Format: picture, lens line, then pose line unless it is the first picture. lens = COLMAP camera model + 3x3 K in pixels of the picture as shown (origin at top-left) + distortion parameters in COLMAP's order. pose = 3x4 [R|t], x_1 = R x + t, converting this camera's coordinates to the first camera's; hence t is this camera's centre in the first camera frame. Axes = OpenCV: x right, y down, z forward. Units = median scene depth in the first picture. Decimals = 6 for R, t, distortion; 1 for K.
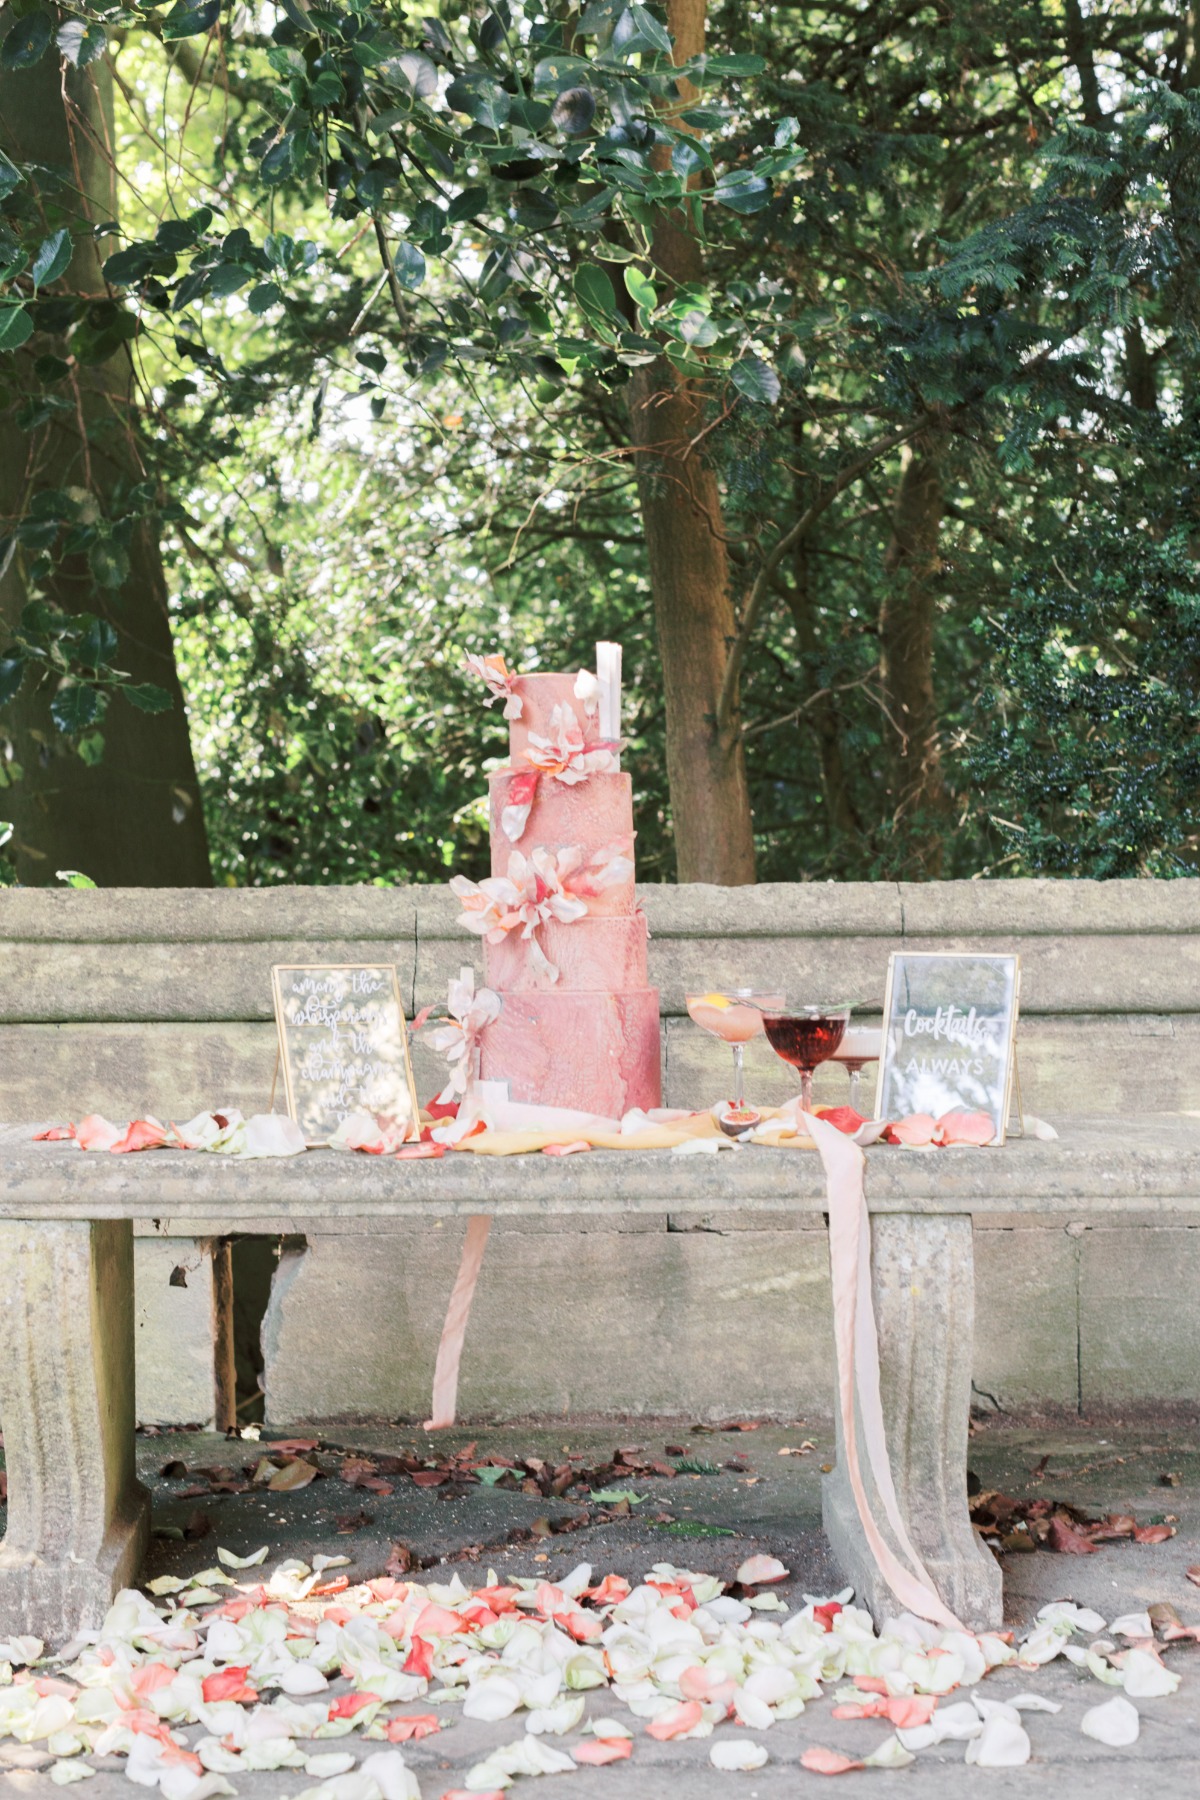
lens RADIAL K [[2621.2, 0, 591.0], [0, 2621.2, 901.2], [0, 0, 1]] dist [0.034757, -0.024518]
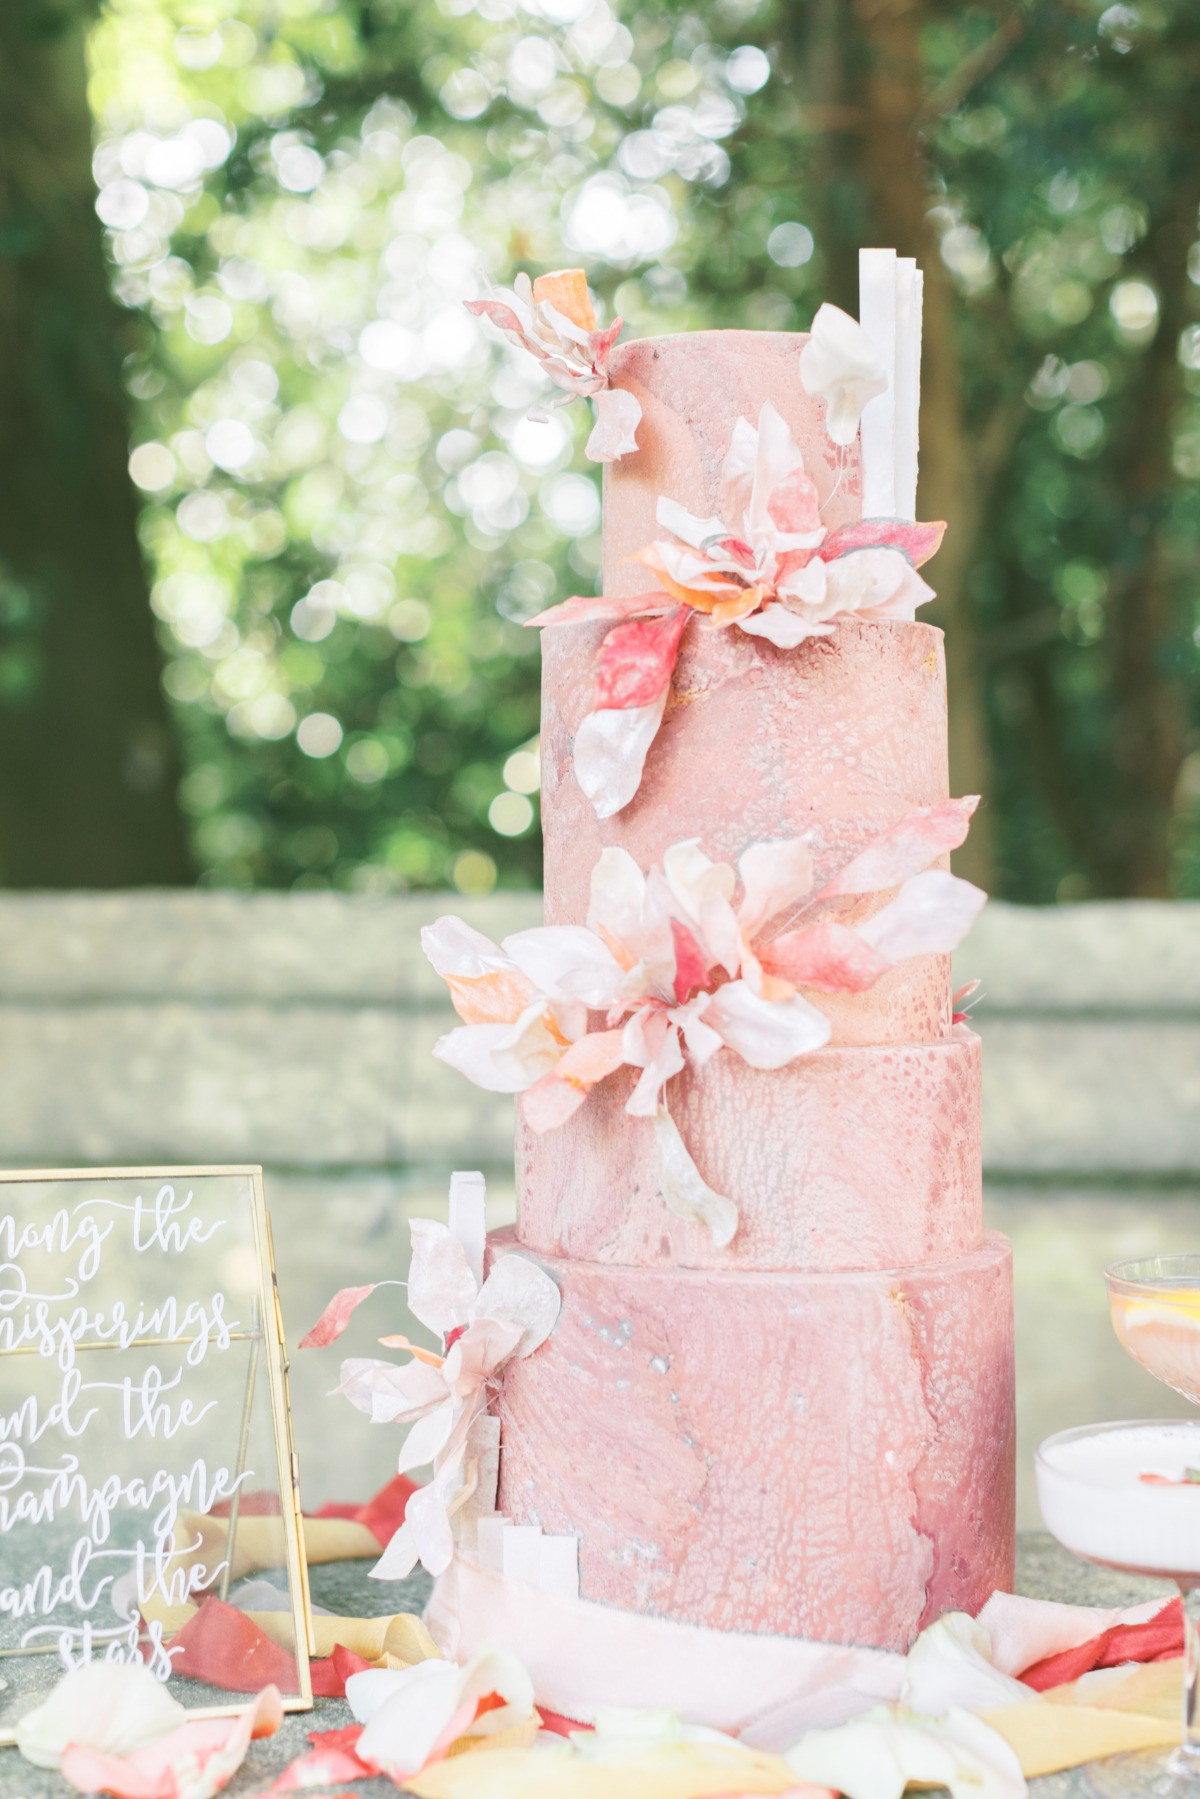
lens RADIAL K [[2619.7, 0, 591.0], [0, 2619.7, 900.7], [0, 0, 1]] dist [0.034757, -0.024518]
pose [[0.999394, 0.017868, -0.029861, -0.021580], [-0.017561, 0.999791, 0.010504, -0.015850], [0.030043, -0.009974, 0.999499, 0.668373]]
